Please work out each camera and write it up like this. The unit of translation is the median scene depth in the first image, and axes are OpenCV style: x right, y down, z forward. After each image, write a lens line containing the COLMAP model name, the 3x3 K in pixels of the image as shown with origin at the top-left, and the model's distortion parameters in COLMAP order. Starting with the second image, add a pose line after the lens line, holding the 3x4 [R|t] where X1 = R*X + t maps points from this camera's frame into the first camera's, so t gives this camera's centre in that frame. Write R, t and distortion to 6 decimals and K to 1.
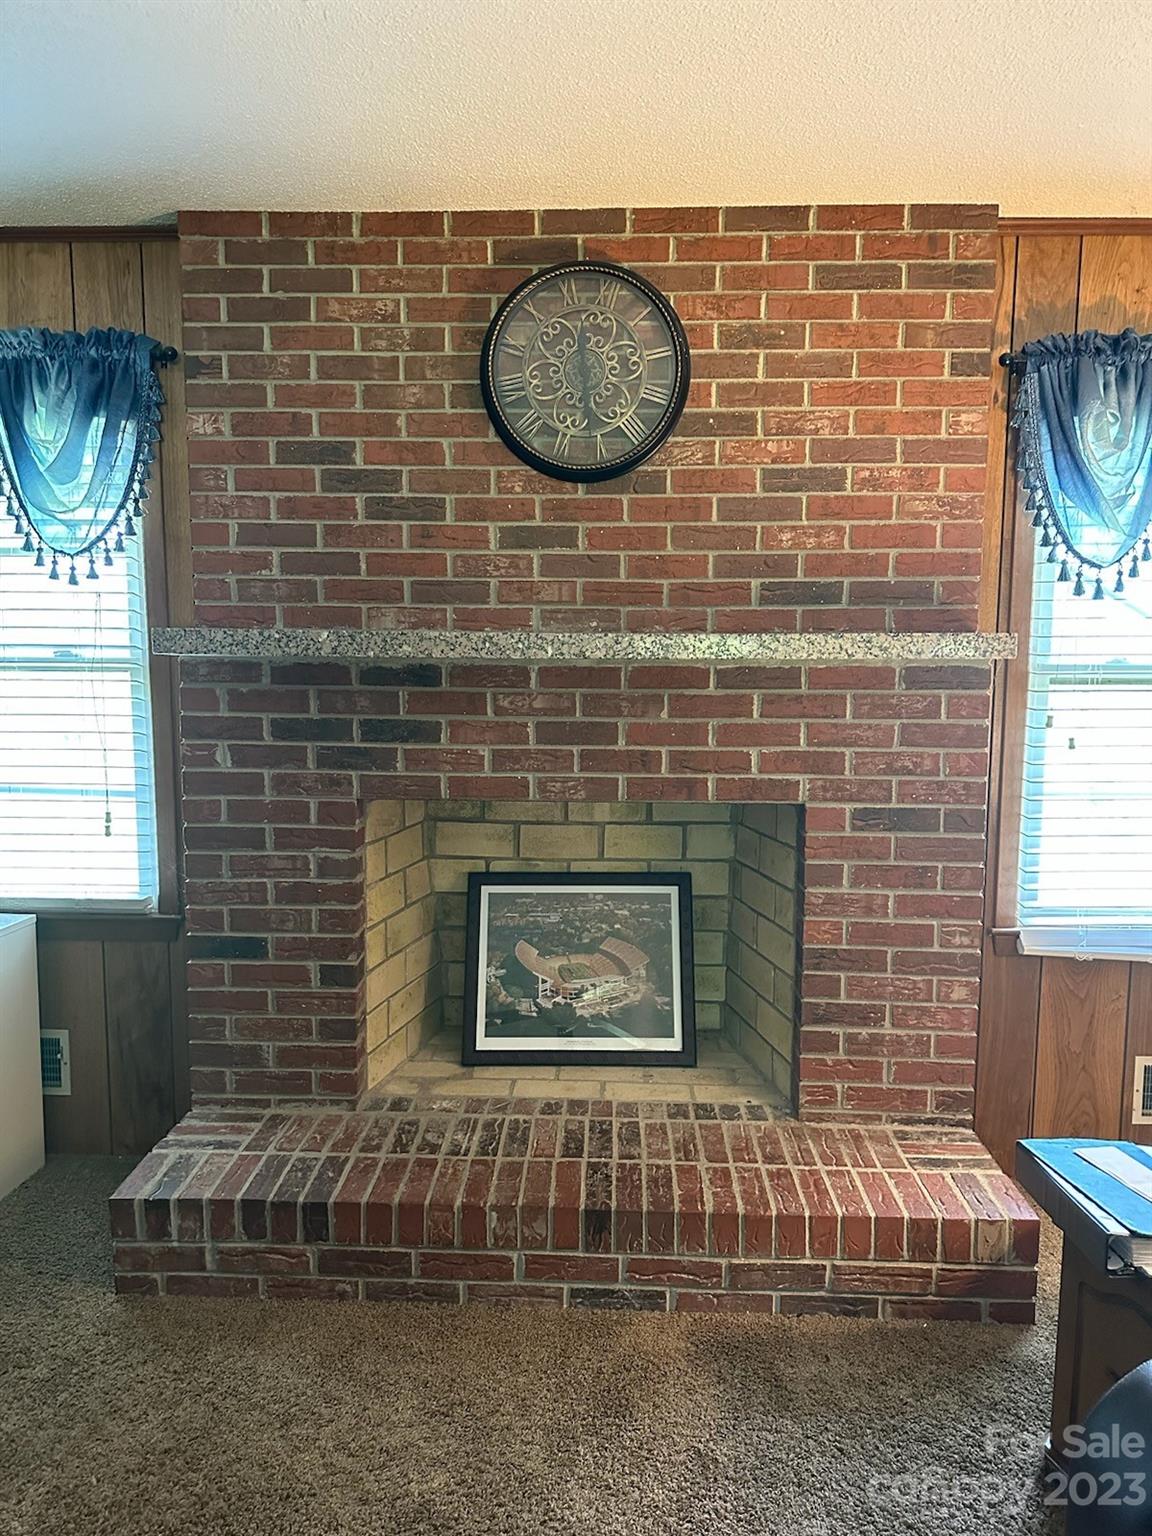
lens RADIAL K [[1103.9, 0, 597.3], [0, 1103.9, 774.8], [0, 0, 1]] dist [0.201110, -0.441825]
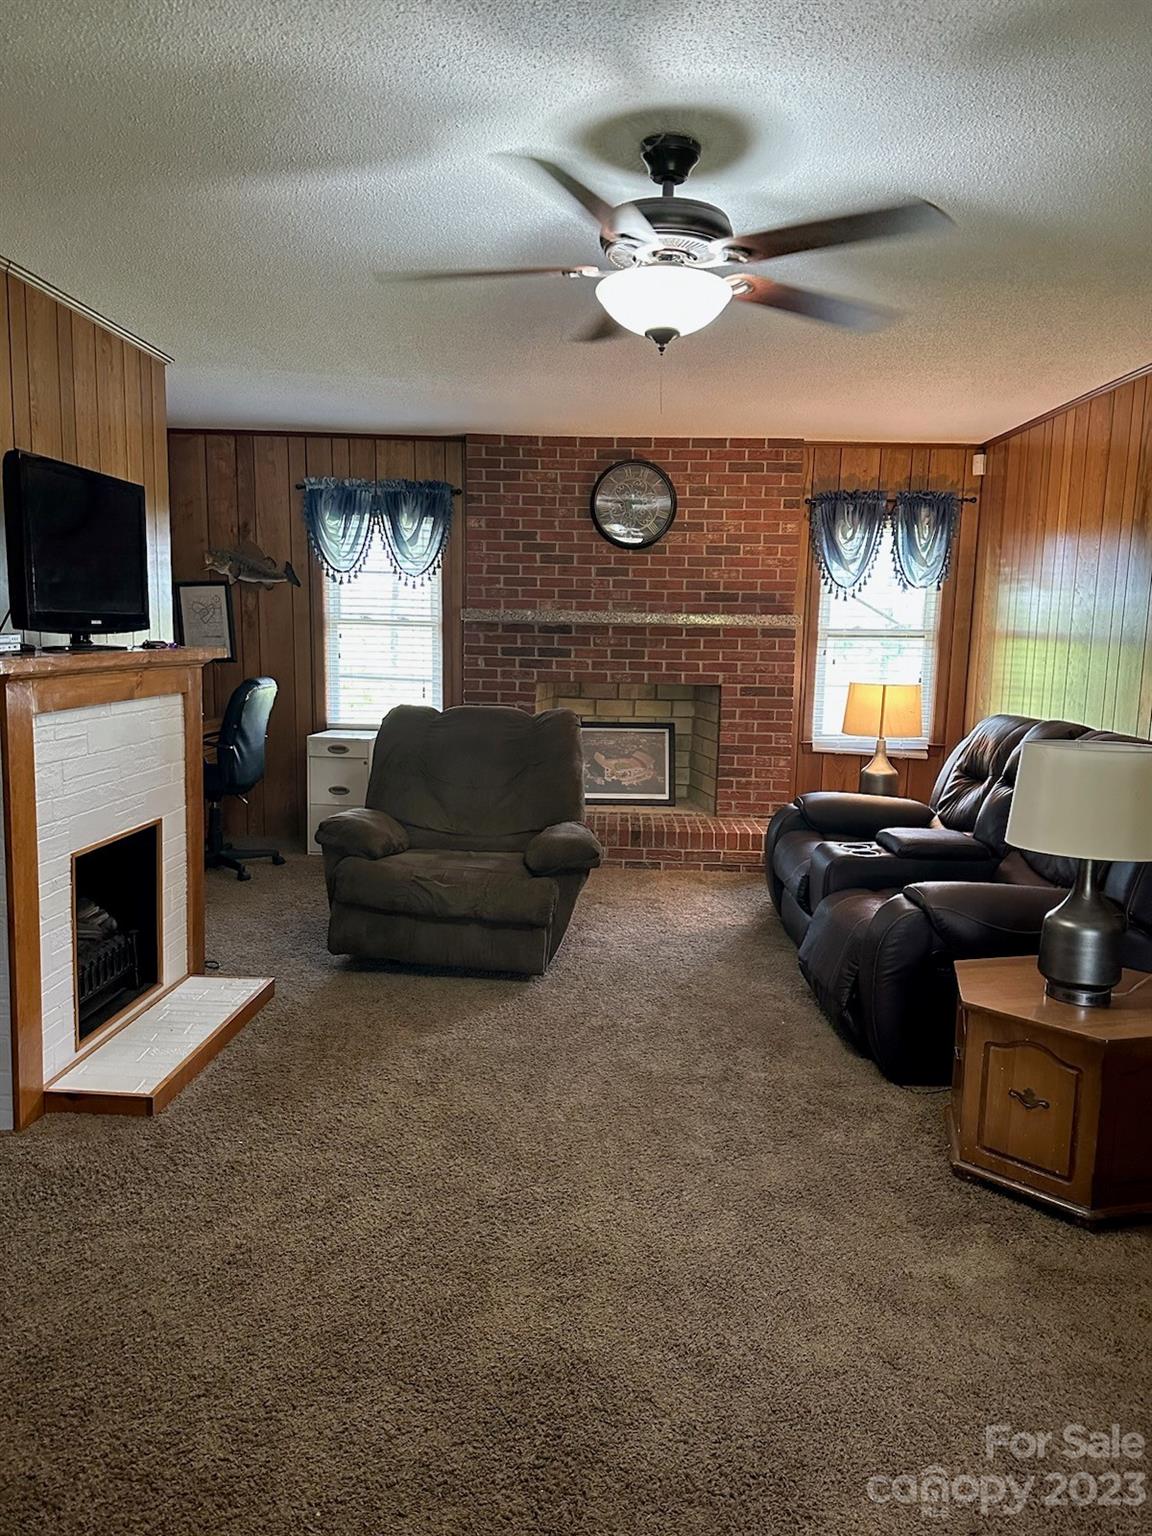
lens RADIAL K [[1103.9, 0, 597.3], [0, 1103.9, 774.8], [0, 0, 1]] dist [0.201110, -0.441825]
pose [[0.999887, 0.013812, 0.005898, -0.094502], [-0.013968, 0.999531, 0.027269, 0.158510], [-0.005518, -0.027348, 0.999611, -1.405764]]
